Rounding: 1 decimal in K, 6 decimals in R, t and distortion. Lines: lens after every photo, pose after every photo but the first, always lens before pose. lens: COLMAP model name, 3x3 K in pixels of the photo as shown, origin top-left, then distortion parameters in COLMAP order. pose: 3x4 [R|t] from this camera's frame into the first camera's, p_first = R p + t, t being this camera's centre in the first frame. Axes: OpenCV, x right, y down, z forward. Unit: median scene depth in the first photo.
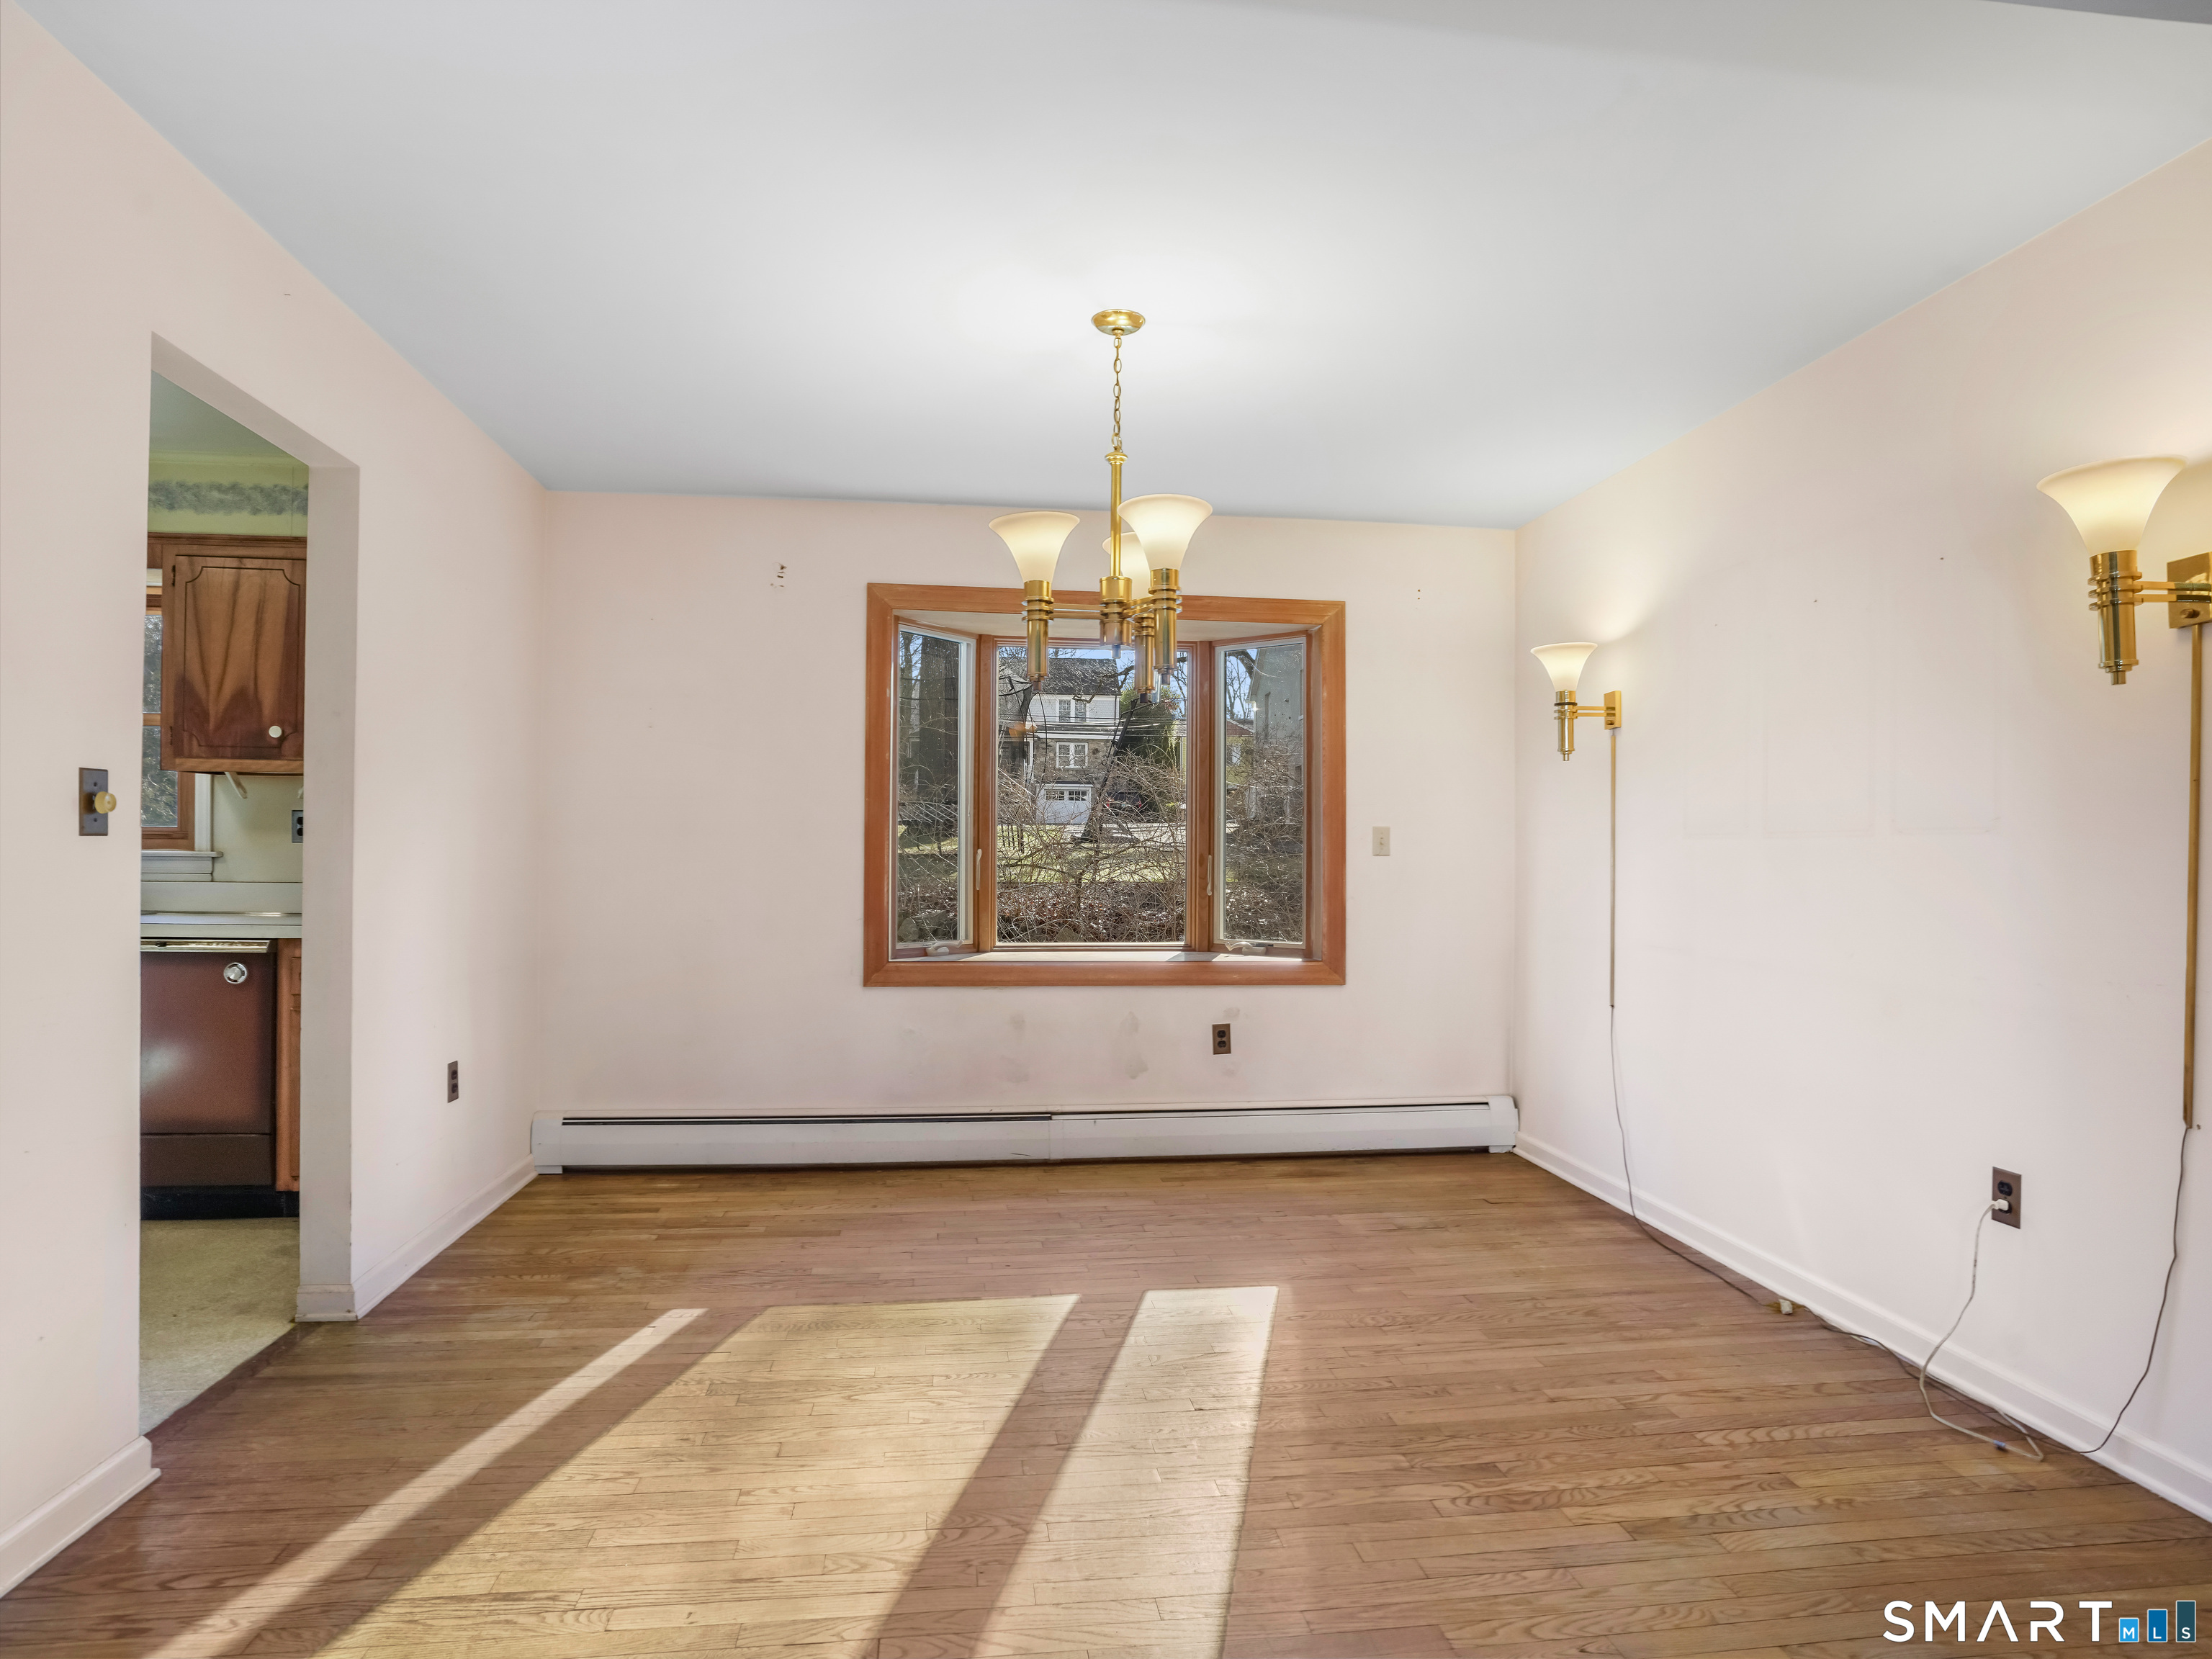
lens RADIAL K [[1250.9, 0, 1107.5], [0, 1250.9, 848.7], [0, 0, 1]] dist [-0.101597, 0.069050]
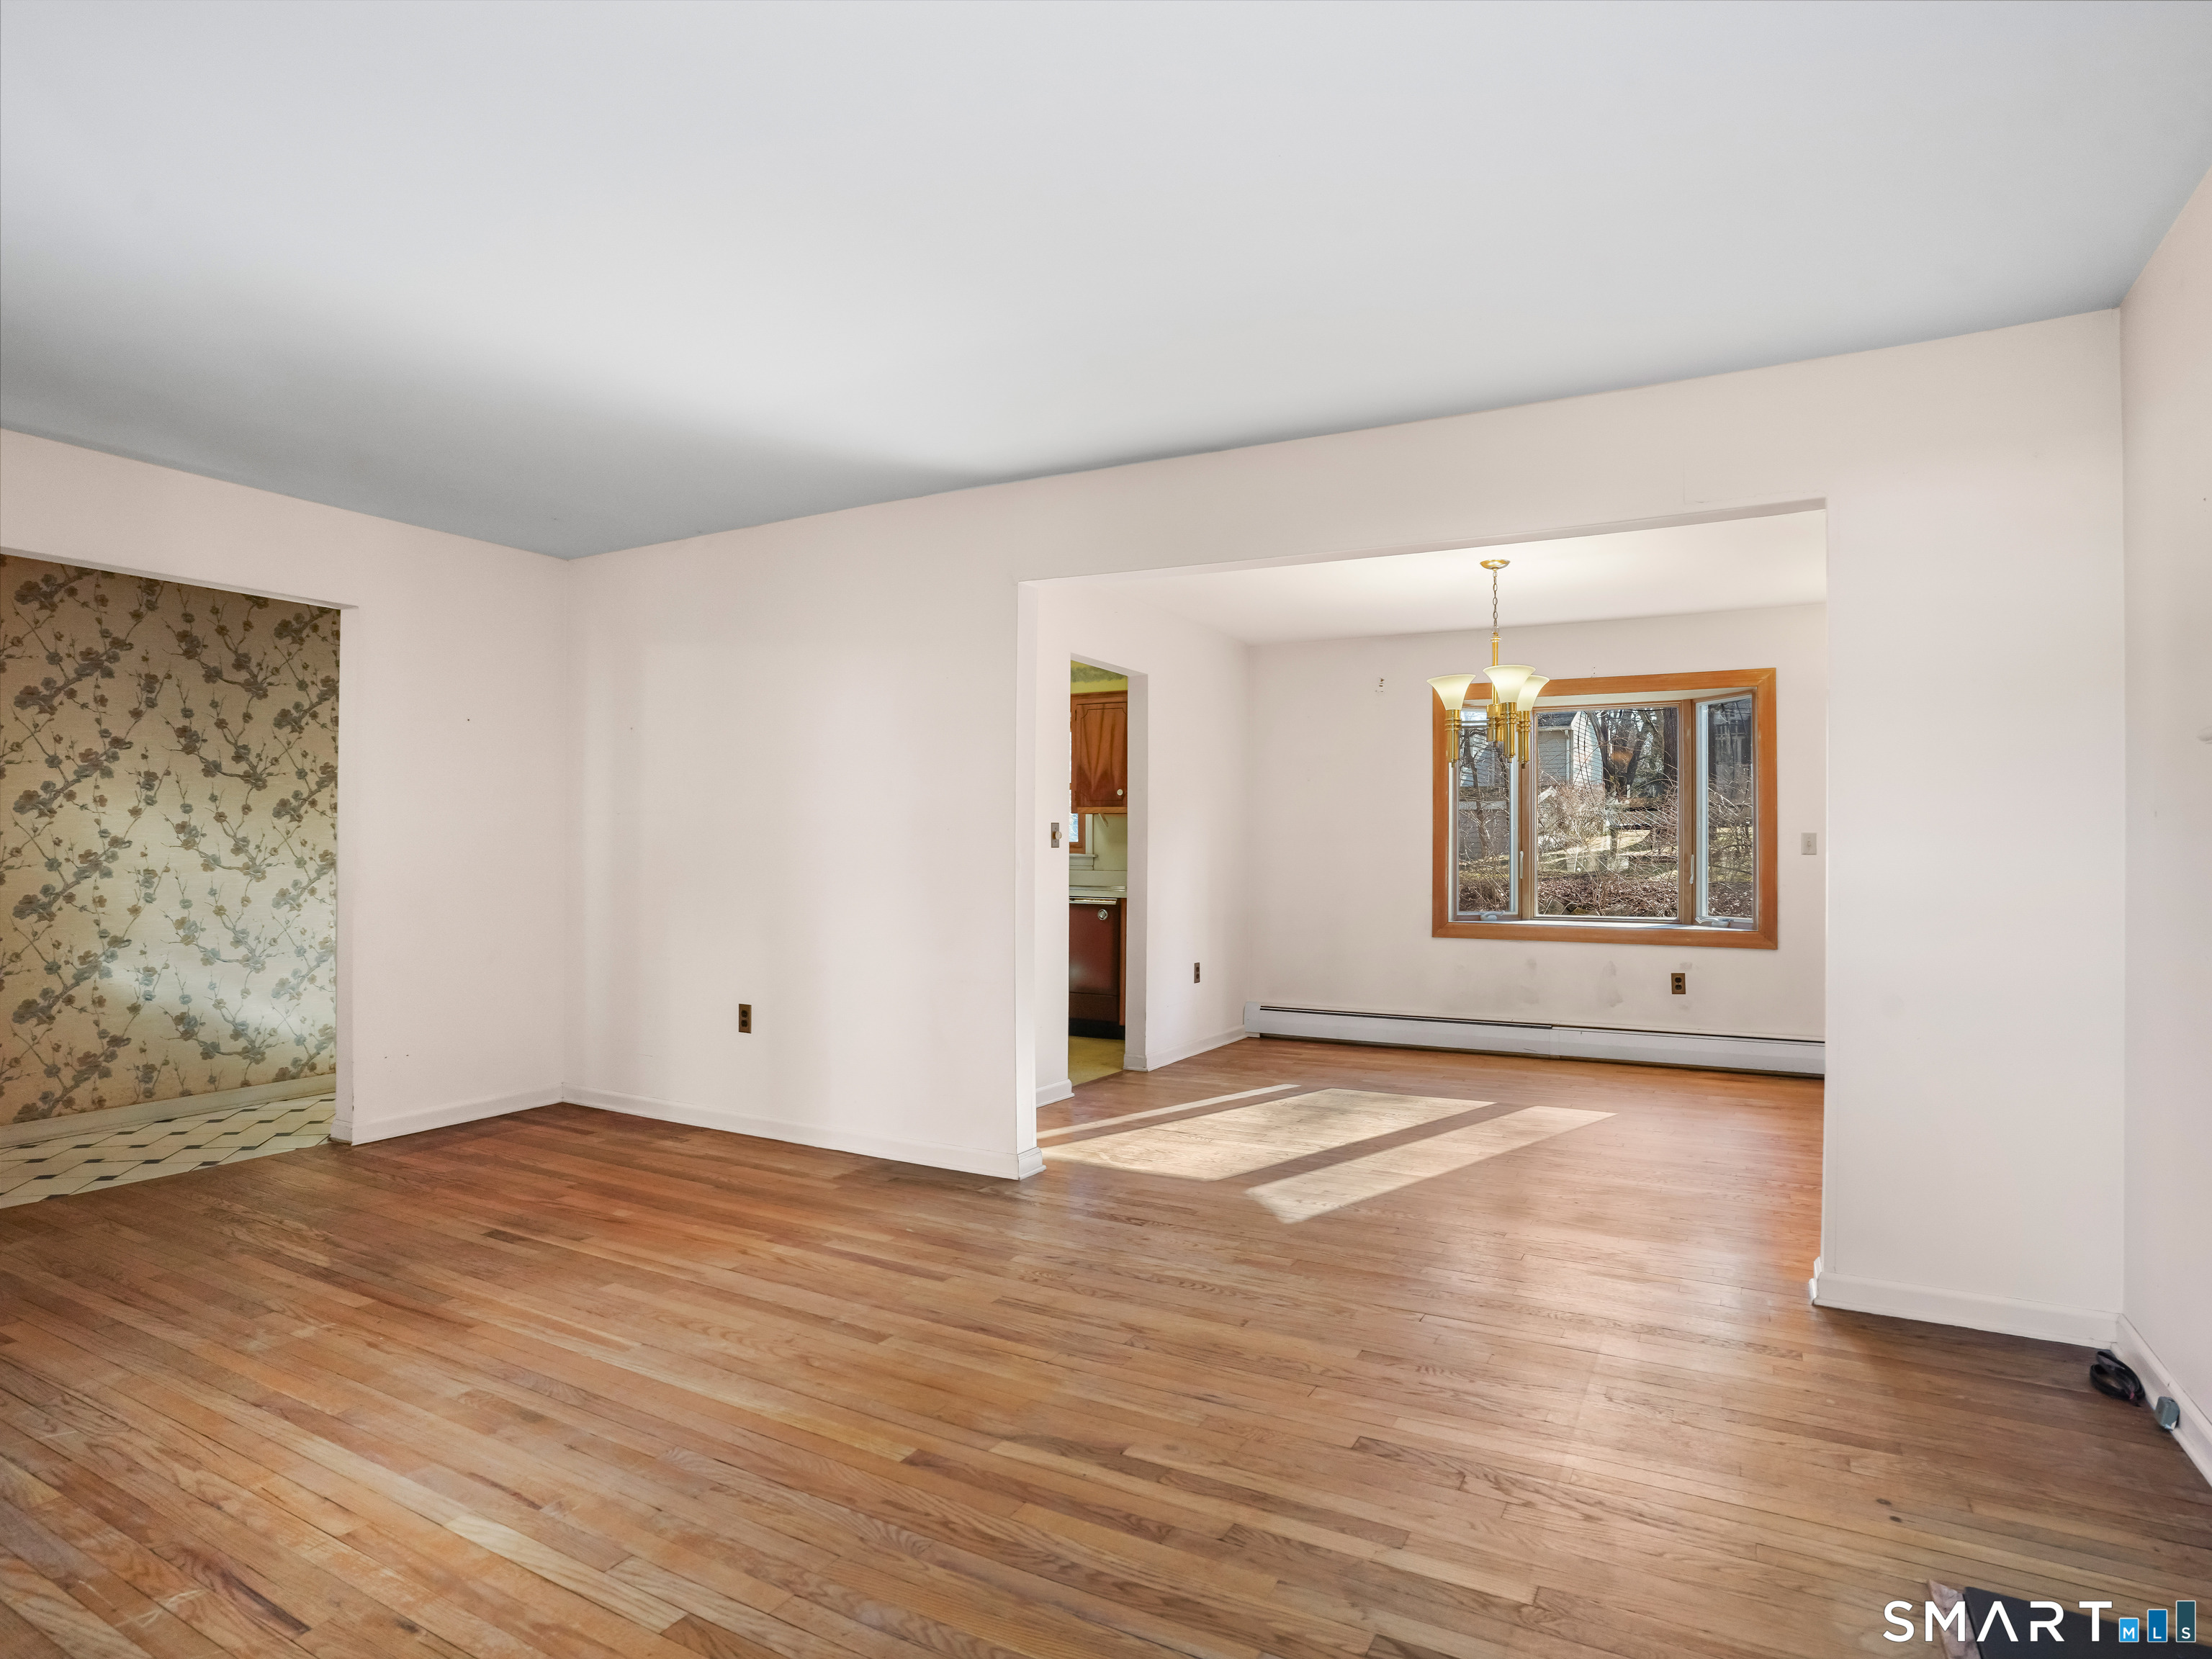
lens RADIAL K [[1212.9, 0, 1102.5], [0, 1212.9, 852.4], [0, 0, 1]] dist [-0.085975, 0.038568]
pose [[0.806369, -0.004776, -0.591394, 0.409376], [0.004874, 0.999987, -0.001430, 0.001695], [0.591393, -0.001730, 0.806382, -0.544652]]
